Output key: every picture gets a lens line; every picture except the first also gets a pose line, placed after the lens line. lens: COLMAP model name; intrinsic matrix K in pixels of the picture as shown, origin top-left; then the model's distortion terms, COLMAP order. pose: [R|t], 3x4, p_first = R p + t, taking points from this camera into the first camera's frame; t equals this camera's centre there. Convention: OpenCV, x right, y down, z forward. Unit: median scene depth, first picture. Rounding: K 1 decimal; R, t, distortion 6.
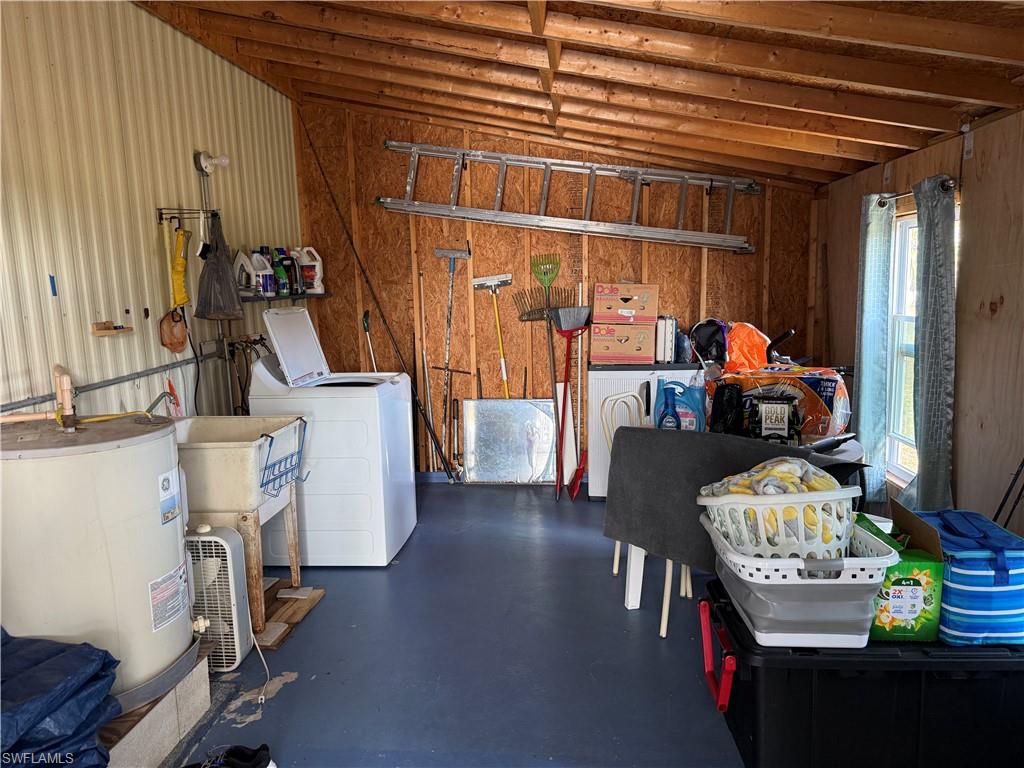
lens RADIAL K [[712.5, 0, 509.4], [0, 712.5, 392.3], [0, 0, 1]] dist [0.084719, -0.120062]
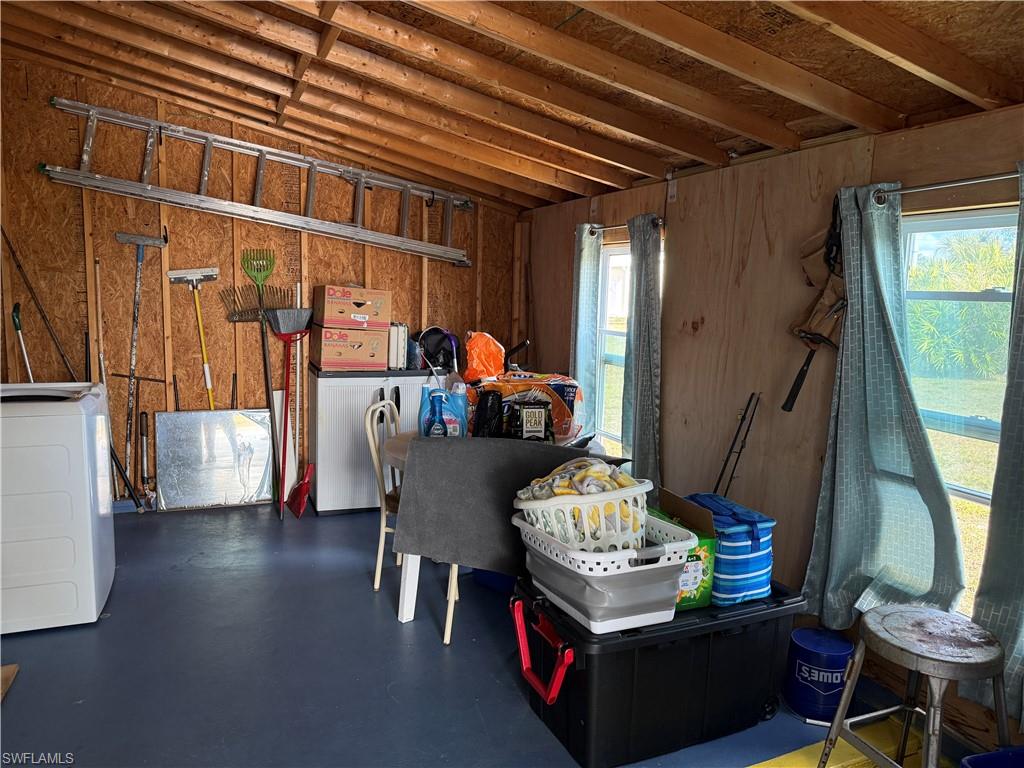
lens RADIAL K [[717.3, 0, 512.0], [0, 717.3, 384.0], [0, 0, 1]] dist [0.094468, -0.157839]
pose [[0.878173, -0.010495, 0.478228, -0.141255], [0.018548, 0.999754, -0.012120, -0.006761], [-0.477983, 0.019514, 0.878152, 0.051156]]
